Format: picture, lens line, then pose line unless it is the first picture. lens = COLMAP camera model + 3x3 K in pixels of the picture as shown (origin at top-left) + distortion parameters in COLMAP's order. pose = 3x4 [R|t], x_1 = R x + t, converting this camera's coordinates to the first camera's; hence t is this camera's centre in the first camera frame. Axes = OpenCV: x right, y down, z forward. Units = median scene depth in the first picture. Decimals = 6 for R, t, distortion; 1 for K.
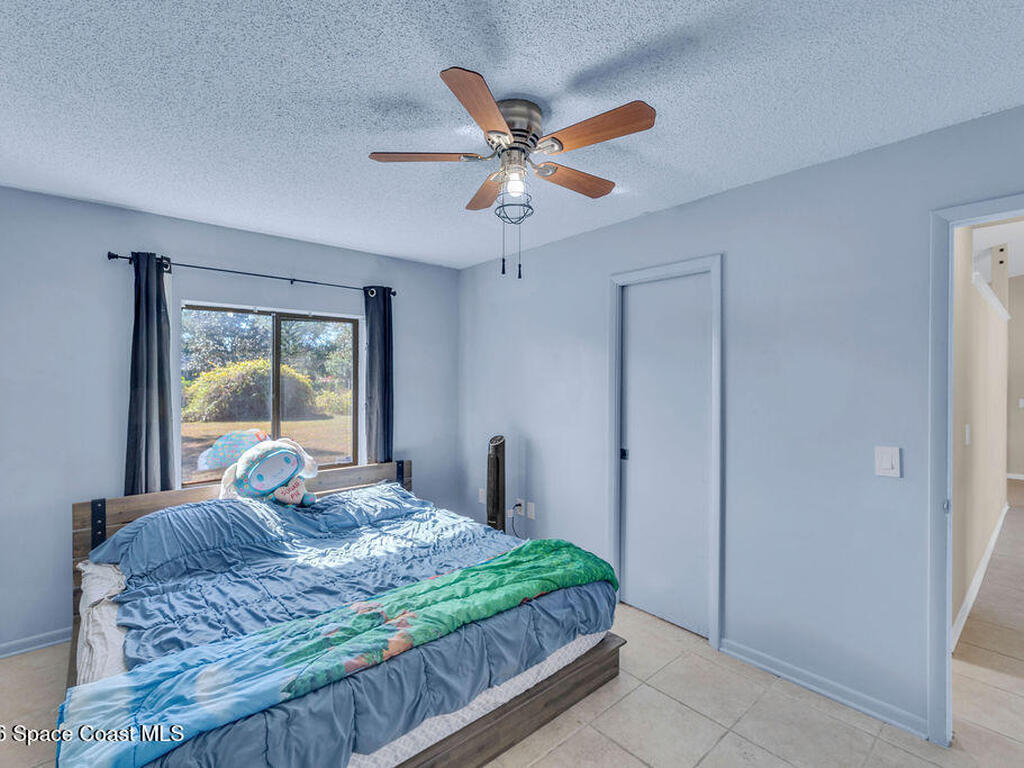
lens RADIAL K [[486.6, 0, 509.7], [0, 486.6, 383.0], [0, 0, 1]] dist [-0.000047, -0.000244]
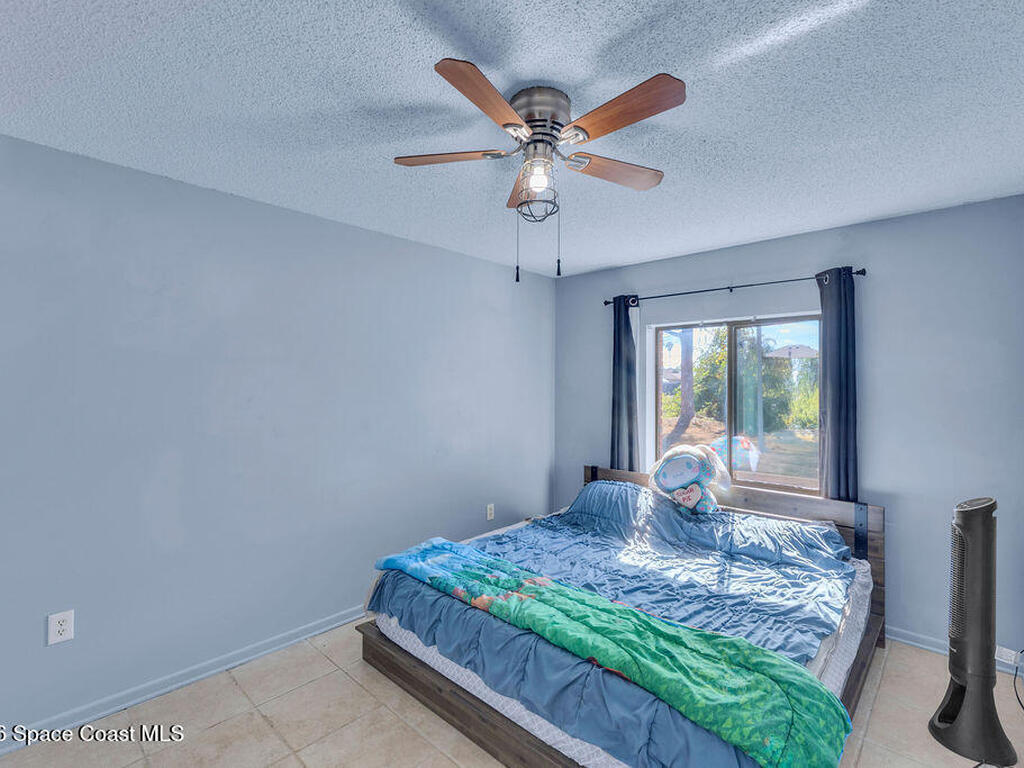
lens RADIAL K [[486.6, 0, 509.5], [0, 486.6, 380.9], [0, 0, 1]] dist [-0.000047, -0.000244]
pose [[0.090220, -0.004959, -0.995909, 0.710021], [-0.014877, 0.999869, -0.006327, -0.013188], [0.995811, 0.015387, 0.090135, 0.662727]]
